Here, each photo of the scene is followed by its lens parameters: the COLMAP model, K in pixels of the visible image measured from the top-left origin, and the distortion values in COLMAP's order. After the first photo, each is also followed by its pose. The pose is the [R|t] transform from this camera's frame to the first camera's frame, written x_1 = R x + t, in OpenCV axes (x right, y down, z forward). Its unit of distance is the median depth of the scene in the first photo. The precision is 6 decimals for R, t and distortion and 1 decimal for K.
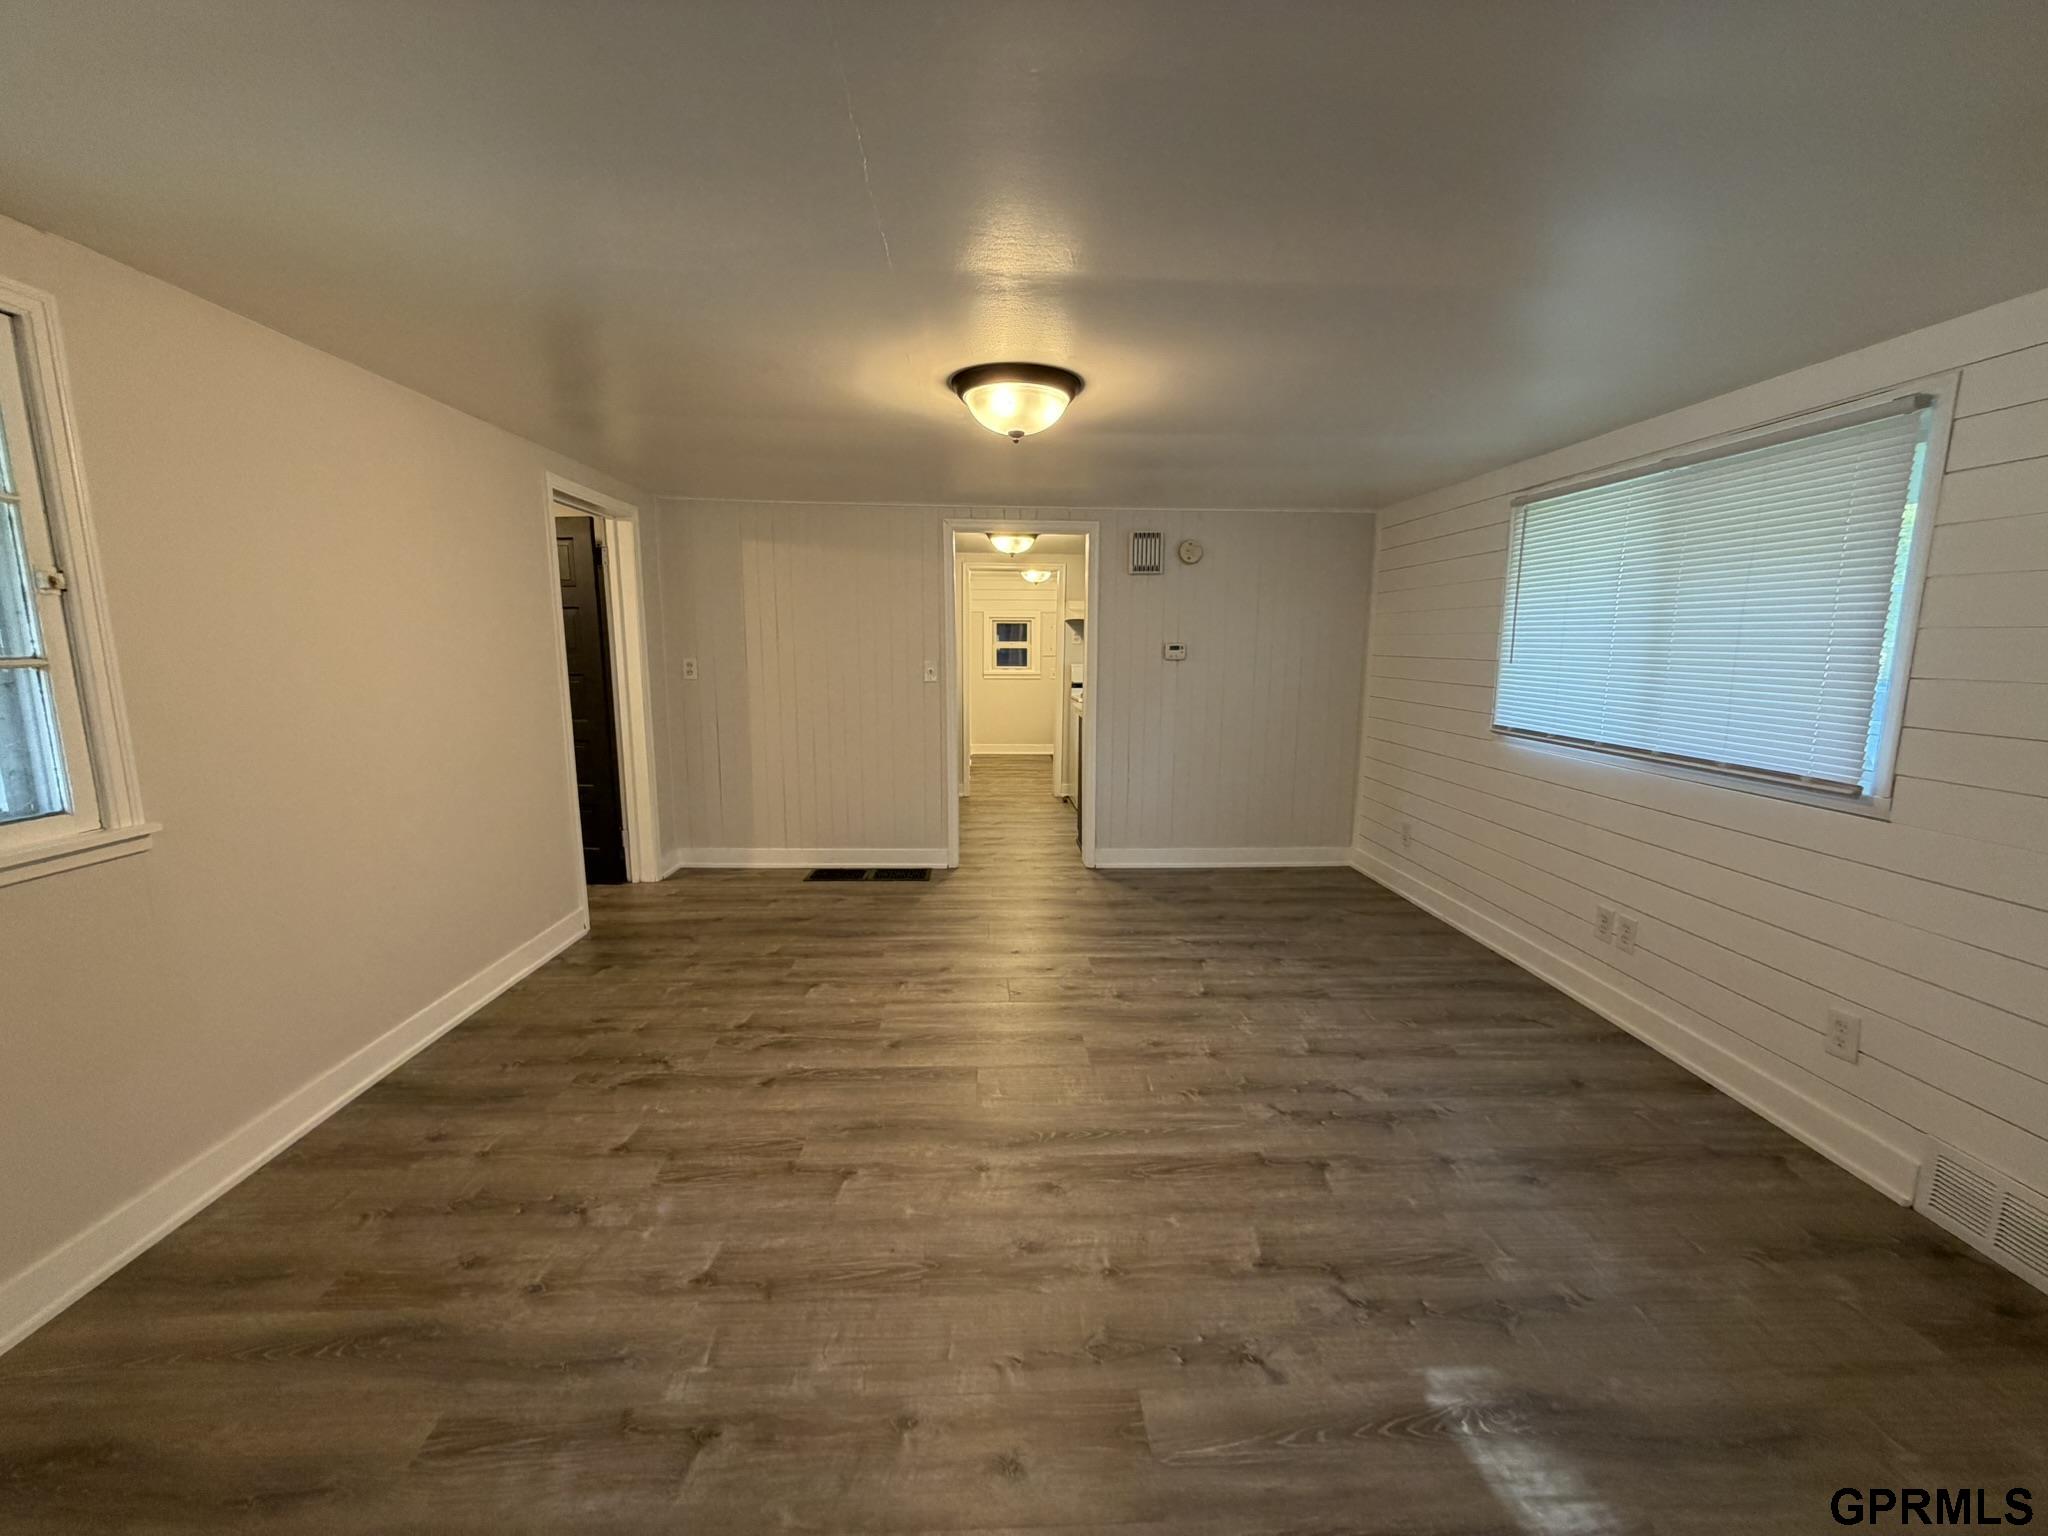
lens RADIAL K [[819.5, 0, 1025.6], [0, 819.5, 760.8], [0, 0, 1]] dist [0.000040, 0.000616]
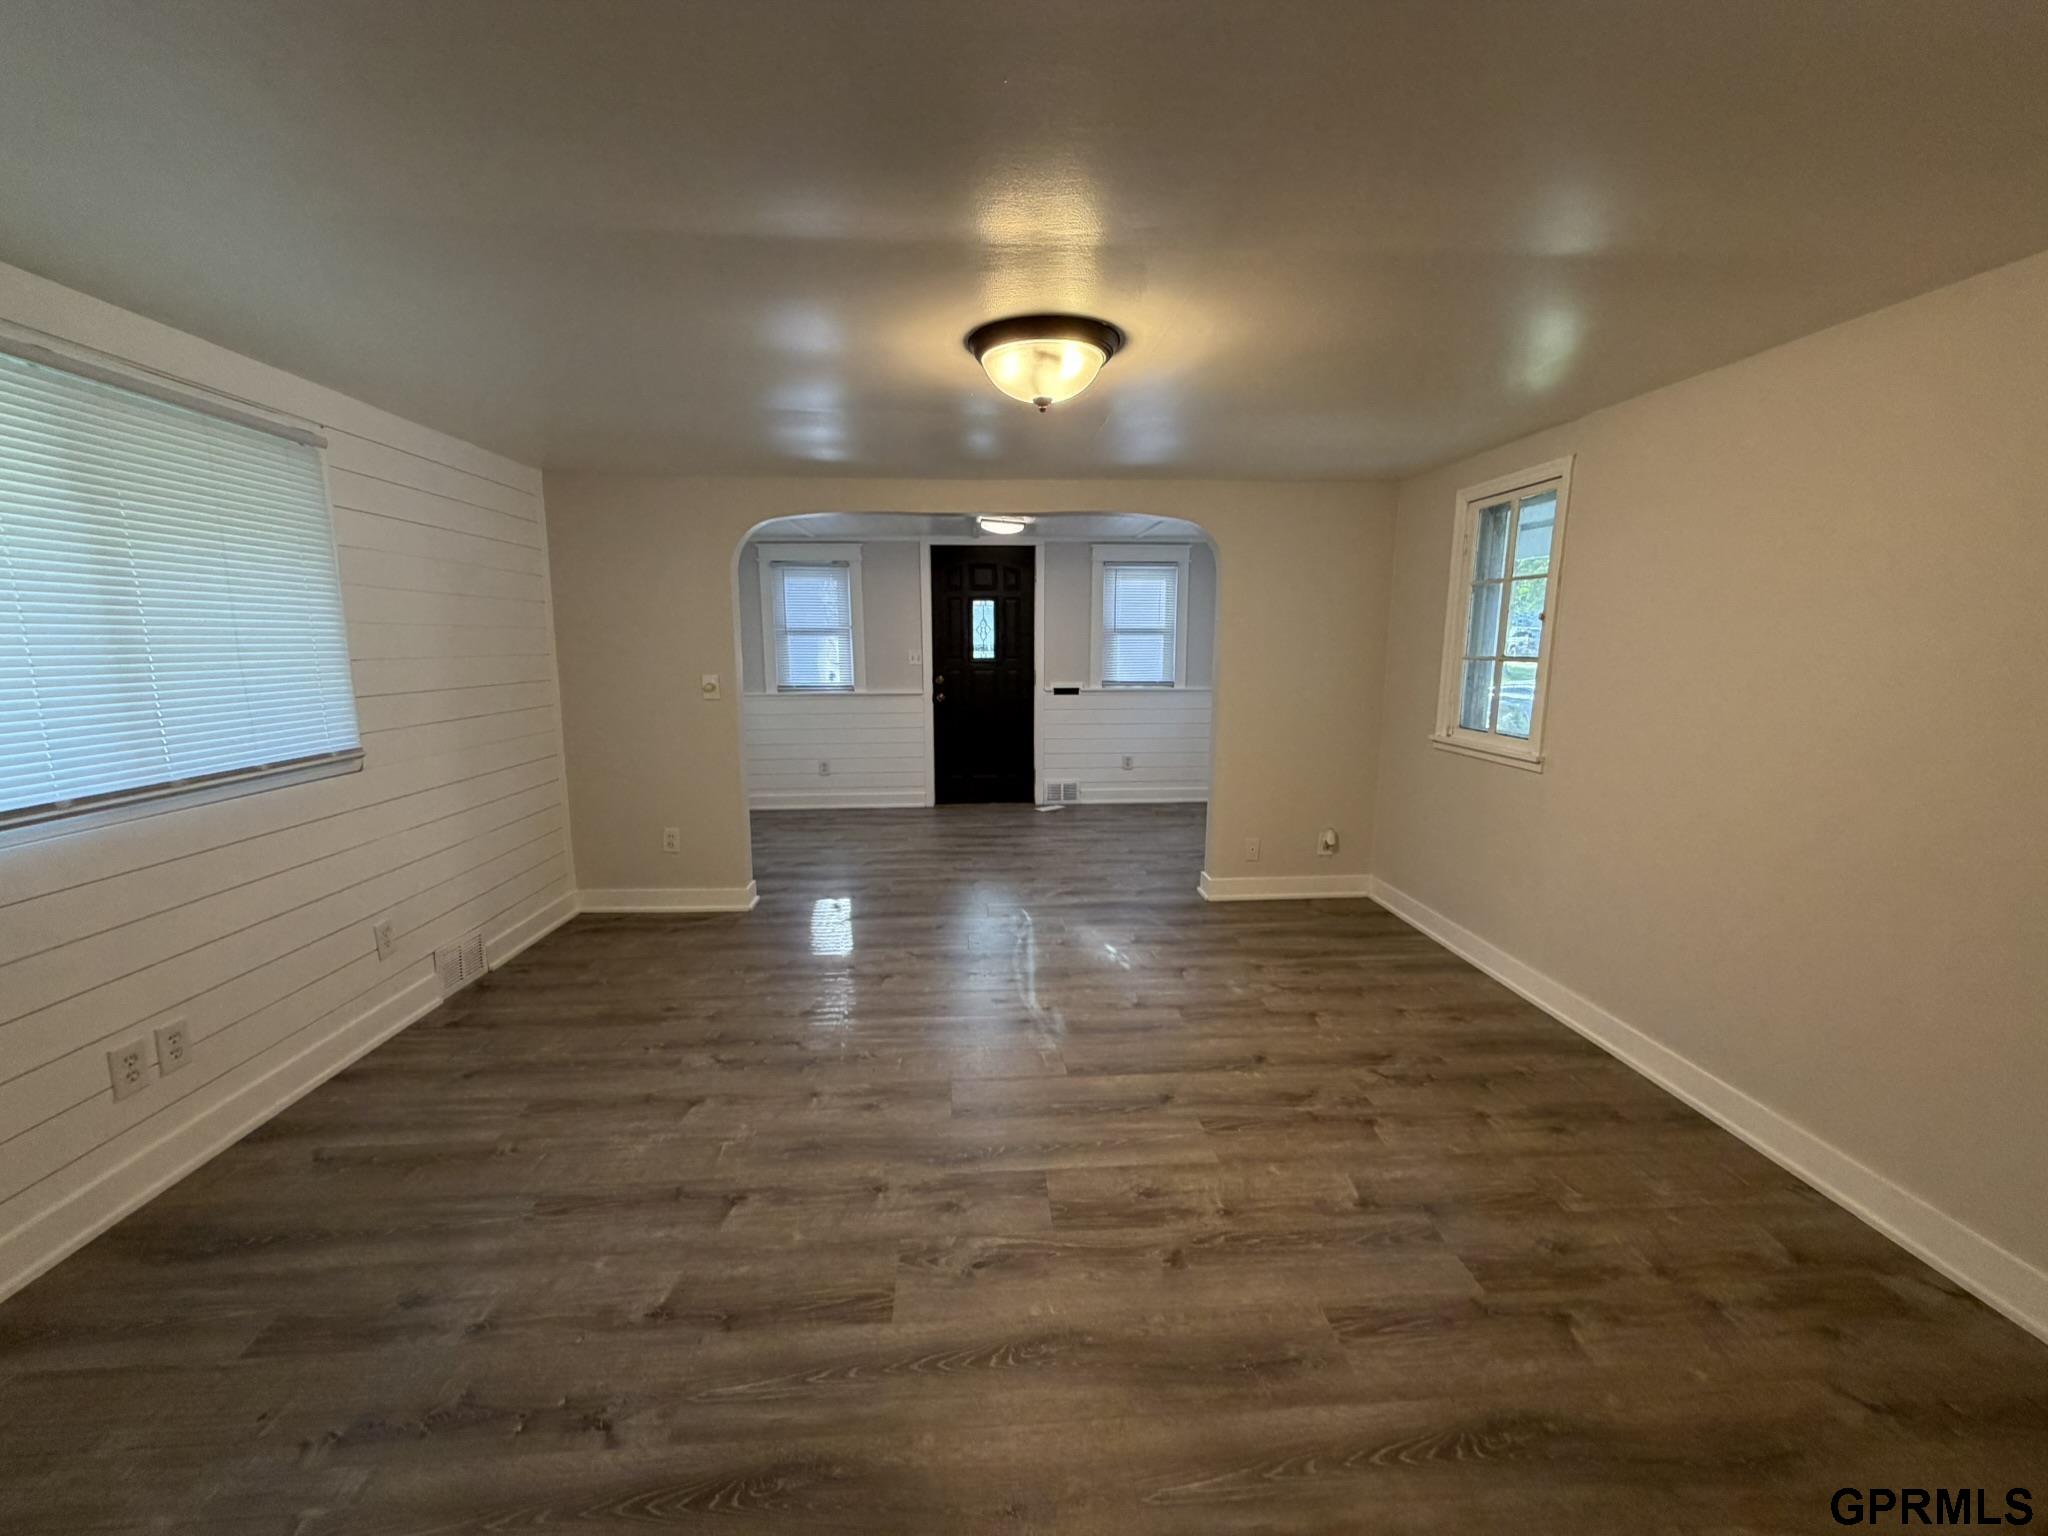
lens RADIAL K [[819.5, 0, 1025.8], [0, 819.5, 775.8], [0, 0, 1]] dist [0.000040, 0.000616]
pose [[-0.999691, -0.009581, -0.022951, 0.017139], [-0.016156, 0.951763, 0.306408, -0.252356], [0.018908, 0.306684, -0.951624, 1.702344]]
